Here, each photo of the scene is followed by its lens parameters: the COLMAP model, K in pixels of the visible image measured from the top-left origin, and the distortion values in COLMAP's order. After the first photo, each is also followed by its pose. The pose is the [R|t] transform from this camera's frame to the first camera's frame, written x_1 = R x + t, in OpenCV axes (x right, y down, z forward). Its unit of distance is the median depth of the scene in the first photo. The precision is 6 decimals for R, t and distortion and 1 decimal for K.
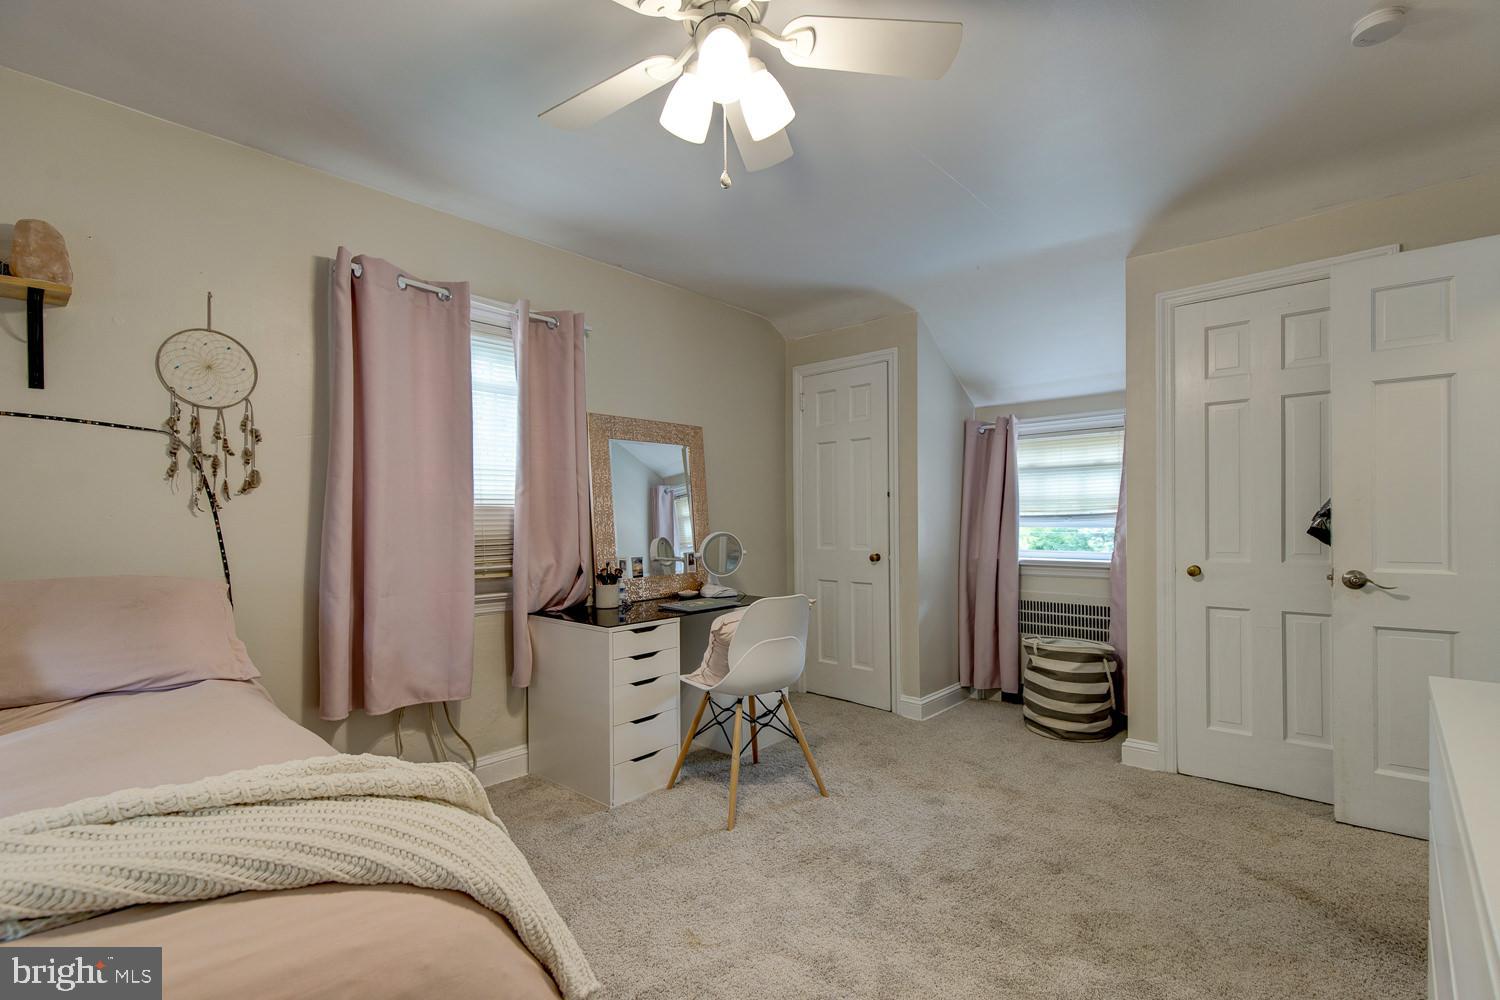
lens RADIAL K [[674.3, 0, 765.8], [0, 674.3, 512.5], [0, 0, 1]] dist [0.001435, 0.000230]
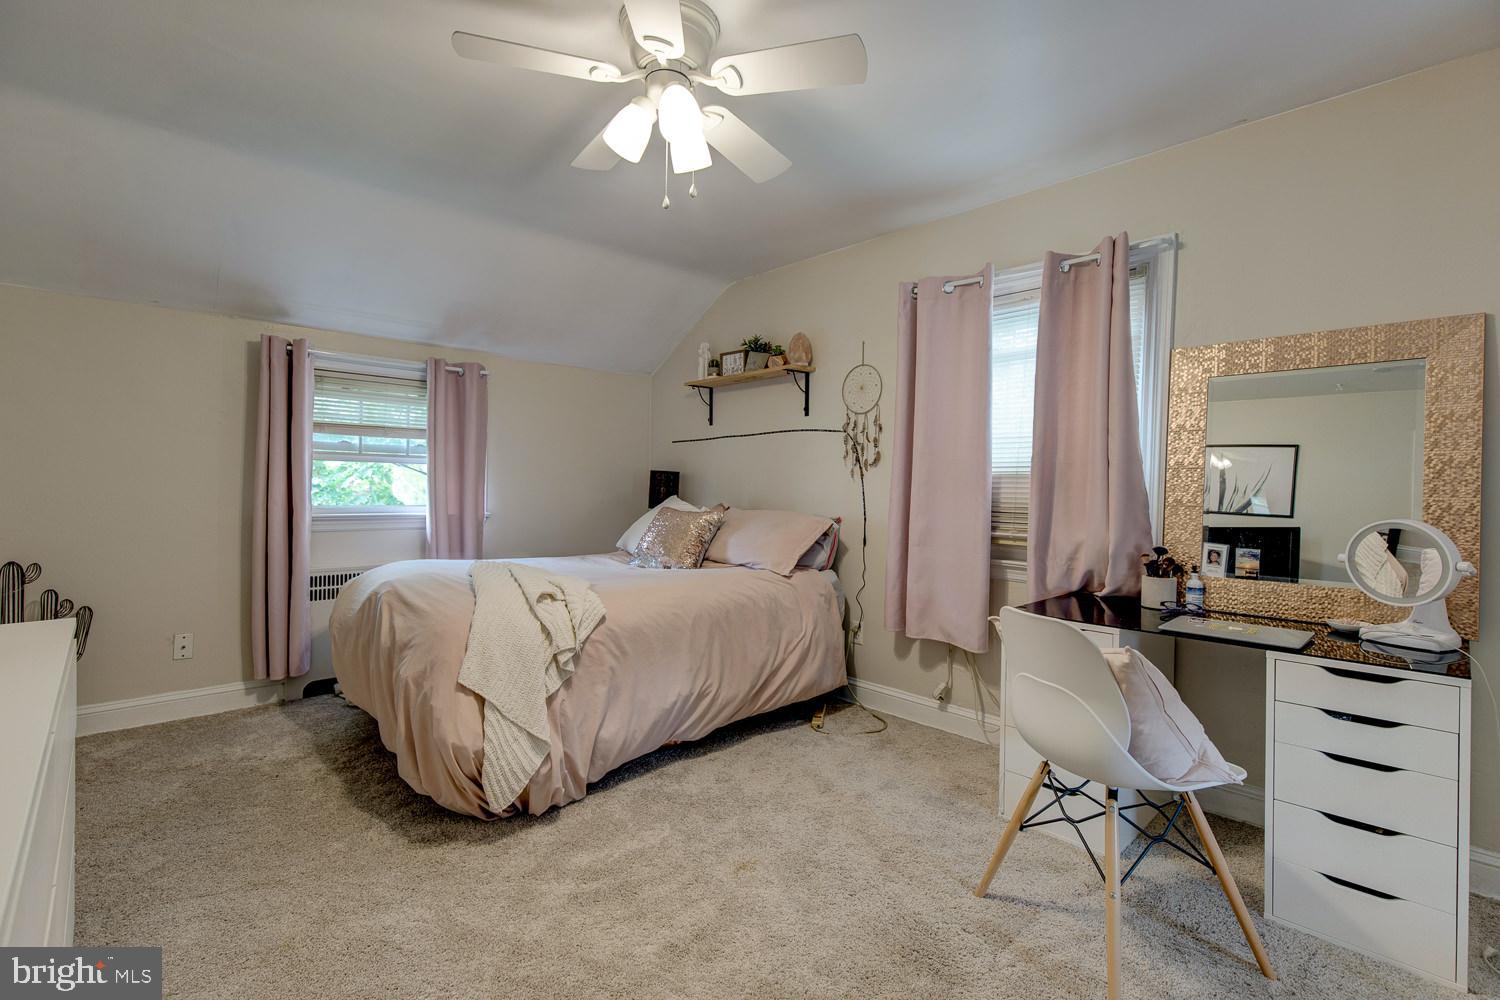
lens RADIAL K [[673.2, 0, 748.7], [0, 673.2, 481.0], [0, 0, 1]] dist [0.001136, 0.000090]
pose [[-0.075244, 0.001658, -0.997164, 0.778158], [-0.005116, 0.999985, 0.002049, 0.002754], [0.997152, 0.005256, -0.075234, 0.847461]]
